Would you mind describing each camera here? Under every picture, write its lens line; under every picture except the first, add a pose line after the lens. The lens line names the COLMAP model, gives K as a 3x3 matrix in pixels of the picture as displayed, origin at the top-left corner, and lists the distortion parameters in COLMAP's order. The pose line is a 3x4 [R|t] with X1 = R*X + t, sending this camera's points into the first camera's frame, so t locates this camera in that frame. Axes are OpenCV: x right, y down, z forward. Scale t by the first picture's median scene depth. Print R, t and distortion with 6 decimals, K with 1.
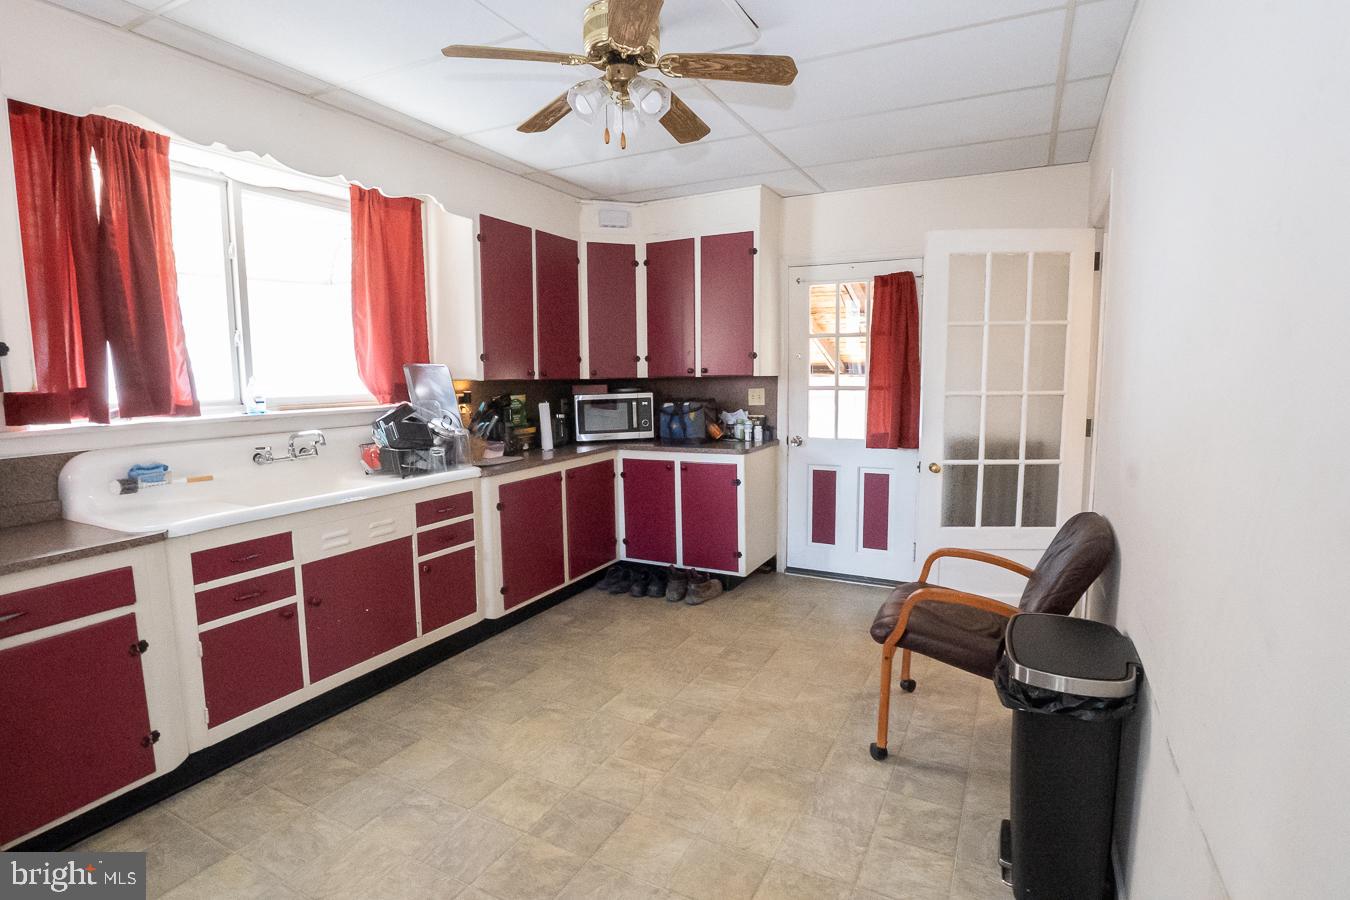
lens RADIAL K [[661.1, 0, 682.7], [0, 661.1, 444.2], [0, 0, 1]] dist [-0.026571, 0.000221]
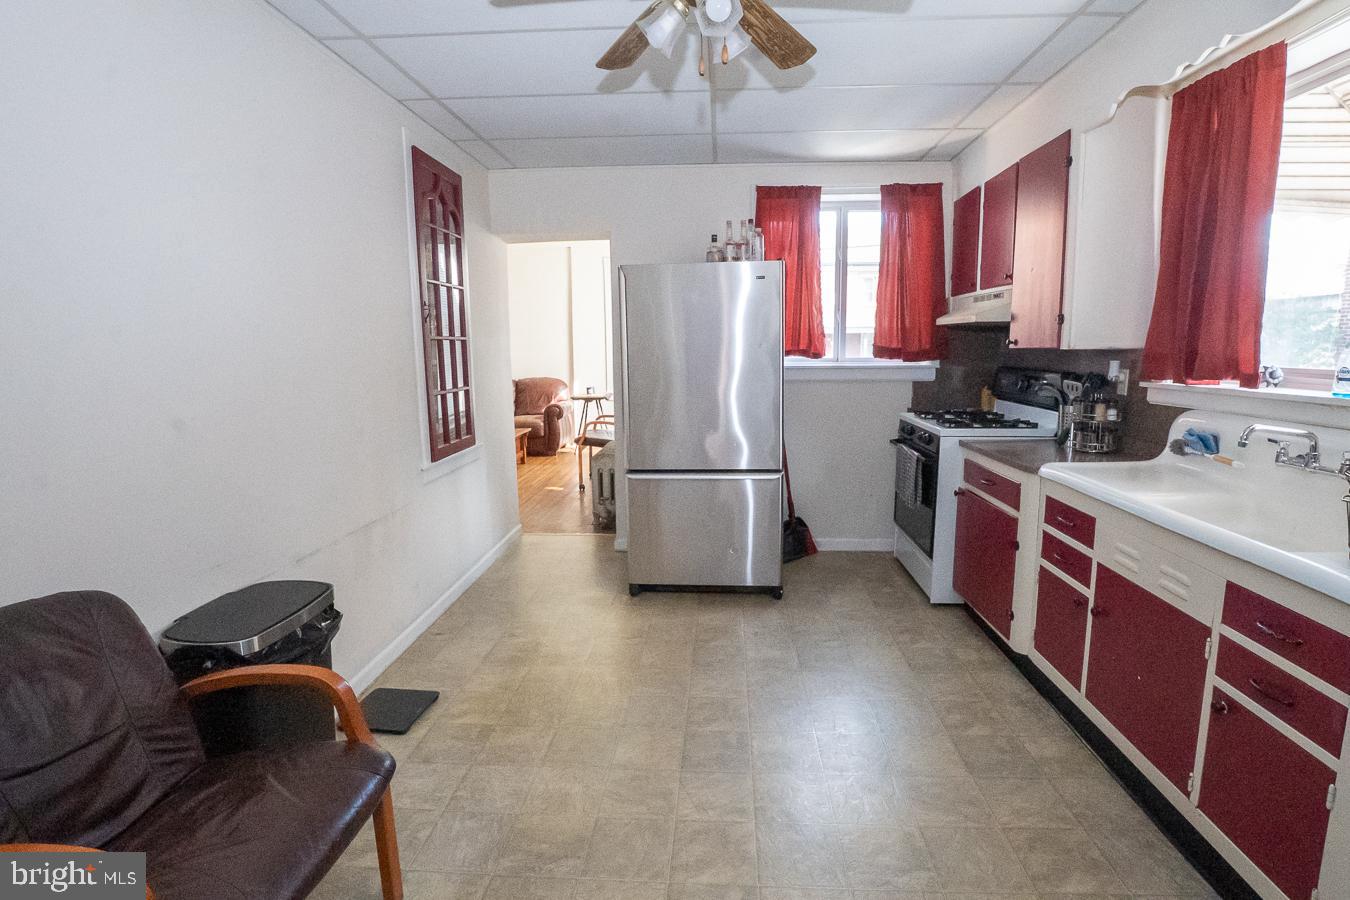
lens RADIAL K [[661.1, 0, 682.7], [0, 661.1, 444.2], [0, 0, 1]] dist [-0.026571, 0.000221]
pose [[-0.912715, 0.075200, -0.401616, 0.260059], [-0.031865, 0.966824, 0.253448, -0.173232], [0.407351, 0.244123, -0.880039, 1.561352]]
